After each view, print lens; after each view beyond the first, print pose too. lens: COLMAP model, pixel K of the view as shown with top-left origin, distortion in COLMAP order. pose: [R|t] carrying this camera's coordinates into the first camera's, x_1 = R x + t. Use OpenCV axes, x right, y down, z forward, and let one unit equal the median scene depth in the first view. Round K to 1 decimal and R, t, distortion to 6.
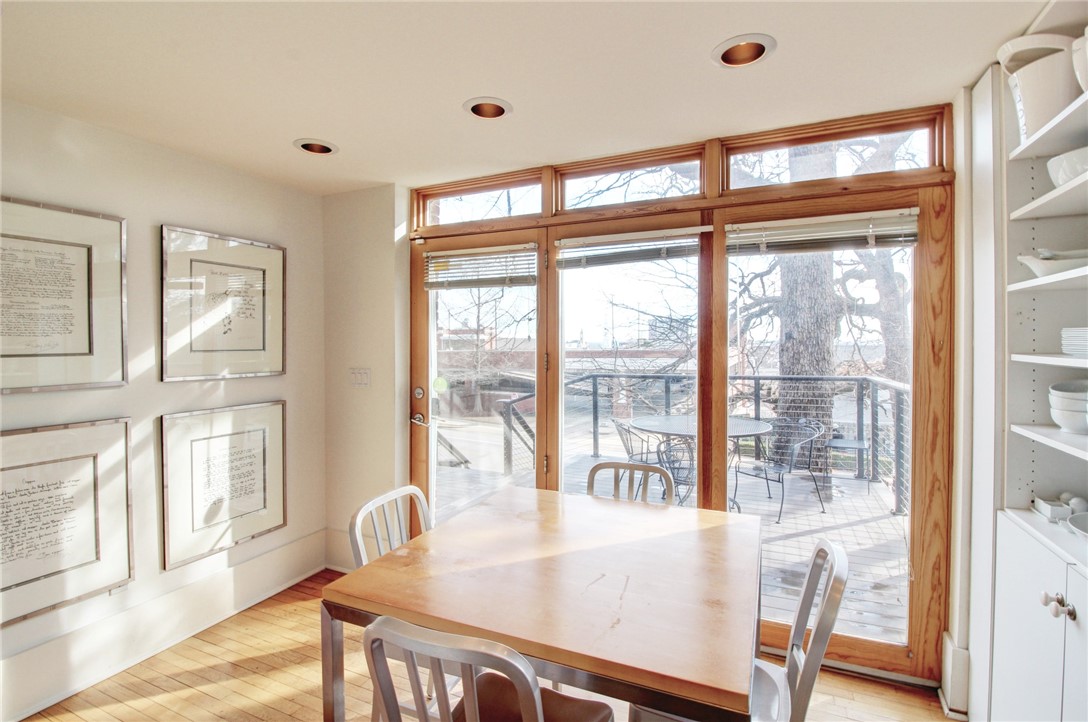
lens RADIAL K [[505.3, 0, 547.3], [0, 505.3, 358.0], [0, 0, 1]] dist [-0.014490, -0.001470]
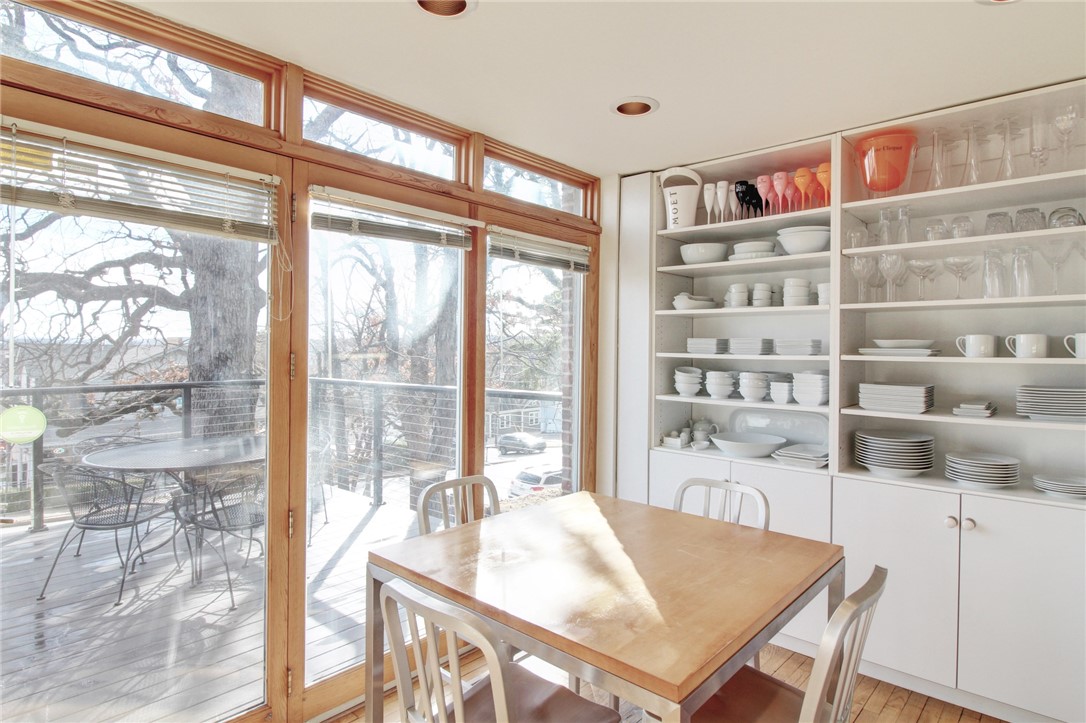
lens RADIAL K [[603.5, 0, 545.1], [0, 603.5, 355.6], [0, 0, 1]] dist [-0.011748, -0.001954]
pose [[0.285425, -0.005581, 0.958385, -0.762304], [0.009792, 0.999948, 0.002907, -0.005201], [-0.958351, 0.008554, 0.285465, 0.551118]]
